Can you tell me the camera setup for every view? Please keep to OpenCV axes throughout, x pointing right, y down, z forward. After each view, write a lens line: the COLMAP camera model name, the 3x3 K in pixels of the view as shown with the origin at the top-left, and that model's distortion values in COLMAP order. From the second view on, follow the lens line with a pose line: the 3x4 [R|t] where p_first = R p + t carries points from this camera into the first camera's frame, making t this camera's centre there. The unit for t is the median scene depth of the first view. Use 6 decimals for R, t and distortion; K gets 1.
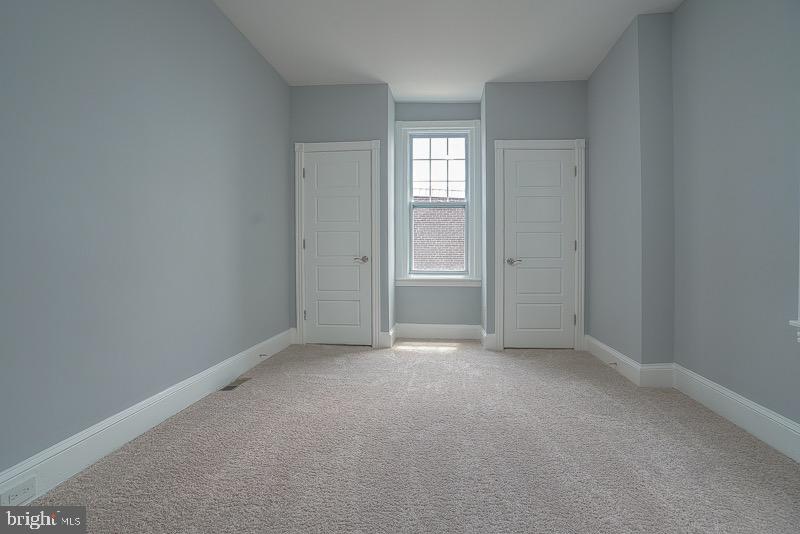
lens RADIAL K [[384.8, 0, 406.7], [0, 384.8, 255.7], [0, 0, 1]] dist [-0.065077, 0.032468]
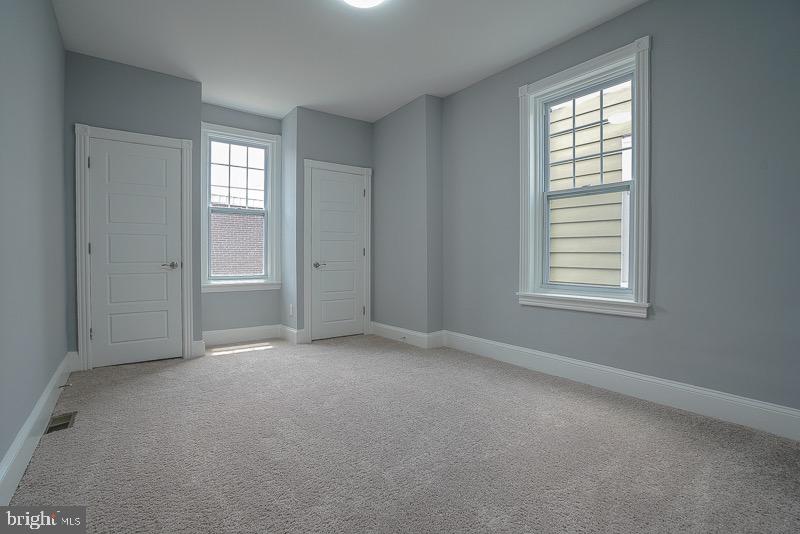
lens RADIAL K [[392.6, 0, 379.9], [0, 392.6, 266.2], [0, 0, 1]] dist [-0.065089, 0.035555]
pose [[0.773993, -0.016329, 0.632984, -0.310829], [0.008777, 0.999848, 0.015061, 0.001374], [-0.633134, -0.006101, 0.774018, -0.040422]]
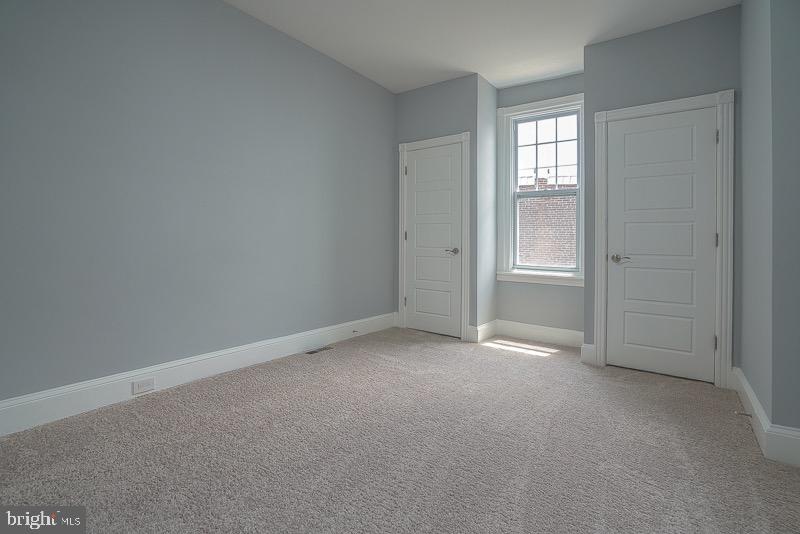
lens RADIAL K [[375.2, 0, 382.6], [0, 375.2, 240.2], [0, 0, 1]] dist [-0.060986, 0.028912]
pose [[0.840385, 0.012139, -0.541853, 0.258878], [-0.023555, 0.999623, -0.014138, -0.000858], [0.541477, 0.024645, 0.840354, 0.071131]]
